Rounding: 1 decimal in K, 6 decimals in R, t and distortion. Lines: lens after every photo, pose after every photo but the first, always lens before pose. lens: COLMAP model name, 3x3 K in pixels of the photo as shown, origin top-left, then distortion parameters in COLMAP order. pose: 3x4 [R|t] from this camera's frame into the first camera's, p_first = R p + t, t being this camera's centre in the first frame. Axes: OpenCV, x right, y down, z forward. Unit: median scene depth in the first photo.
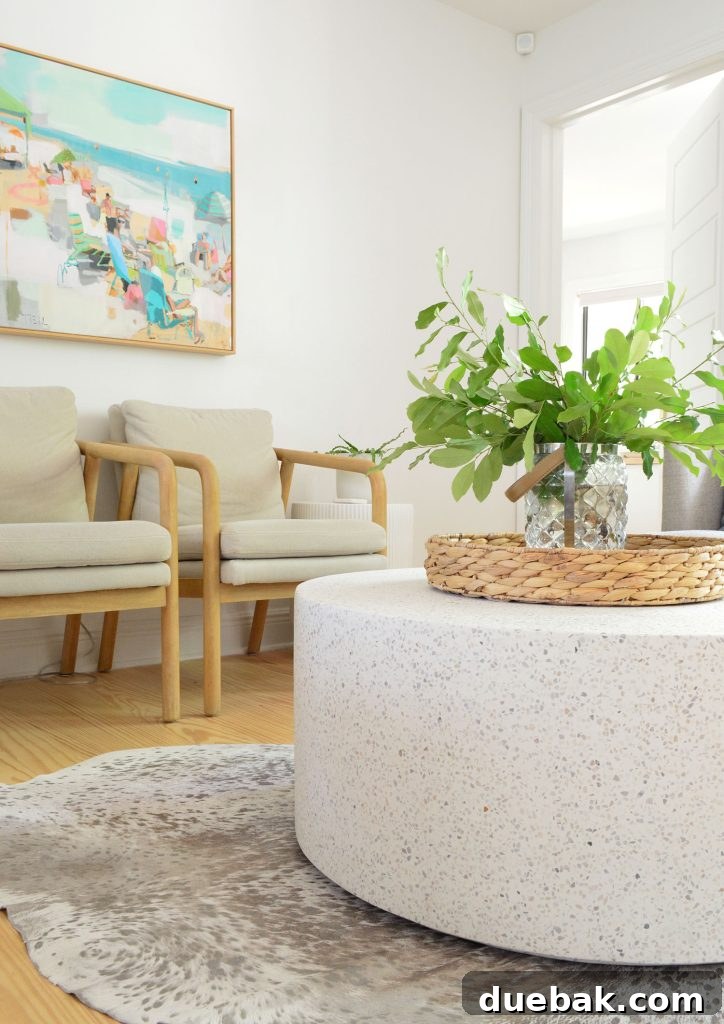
lens RADIAL K [[977.0, 0, 384.0], [0, 977.0, 523.6], [0, 0, 1]] dist [0.000201, -0.006413]
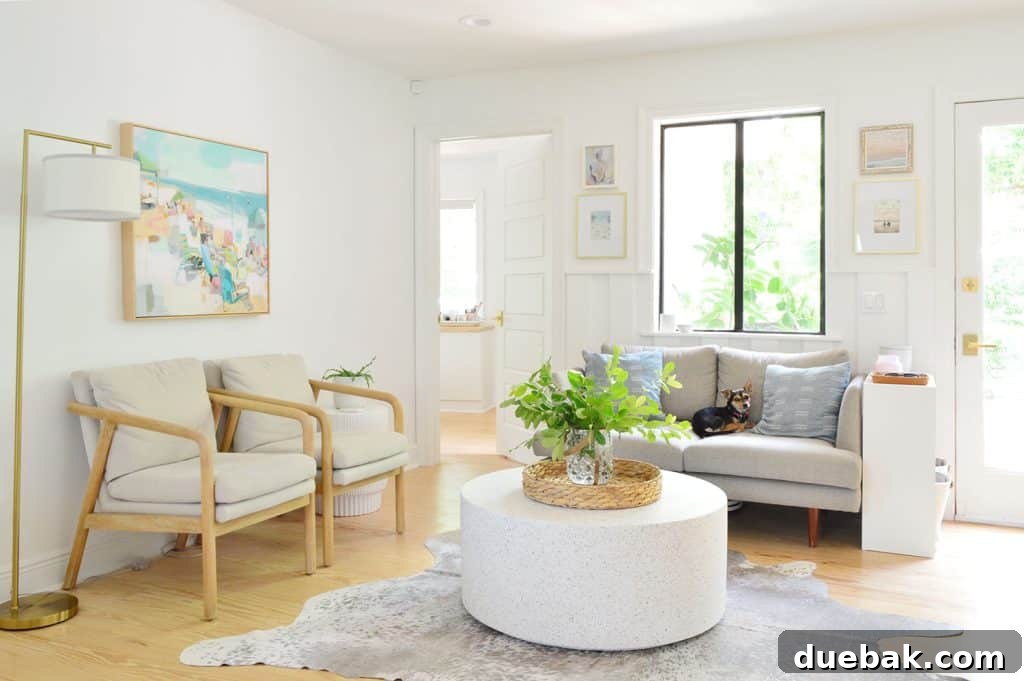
lens RADIAL K [[866.8, 0, 512.7], [0, 866.8, 290.5], [0, 0, 1]] dist [0.001246, 0.001796]
pose [[0.901554, -0.009615, 0.432559, -0.426241], [0.025927, 0.999157, -0.031829, -0.173716], [-0.431888, 0.039911, 0.901044, -0.382584]]
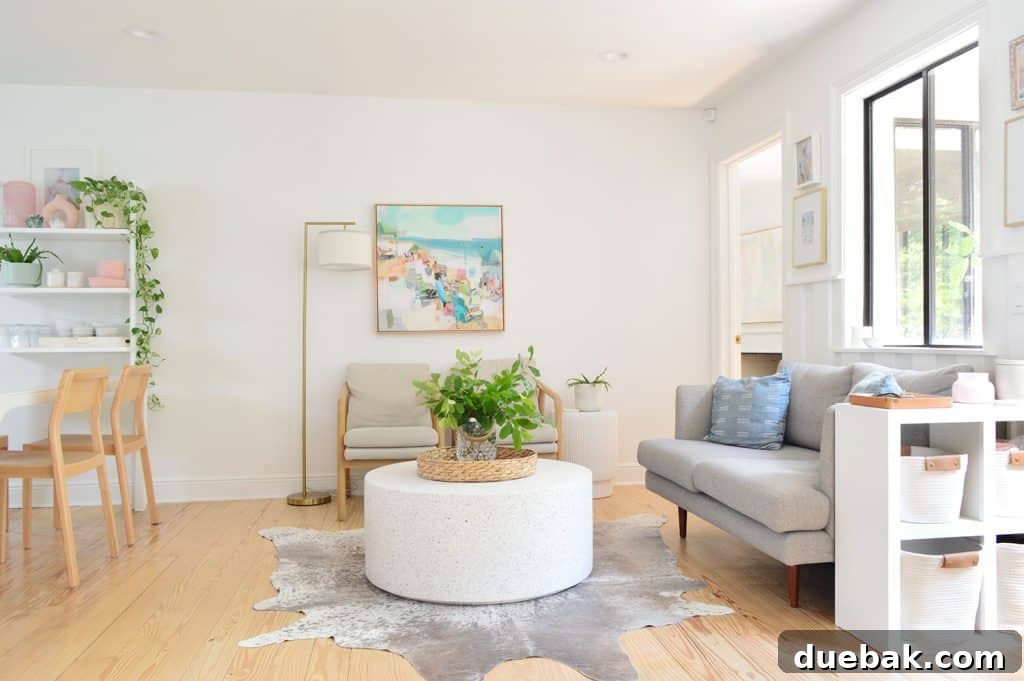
lens RADIAL K [[843.1, 0, 512.0], [0, 843.1, 340.5], [0, 0, 1]] dist [-0.024225, -0.001789]
pose [[0.853407, -0.021449, -0.520804, 0.784523], [-0.001479, 0.999049, -0.043569, -0.092413], [0.521244, 0.037952, 0.852564, -0.434738]]
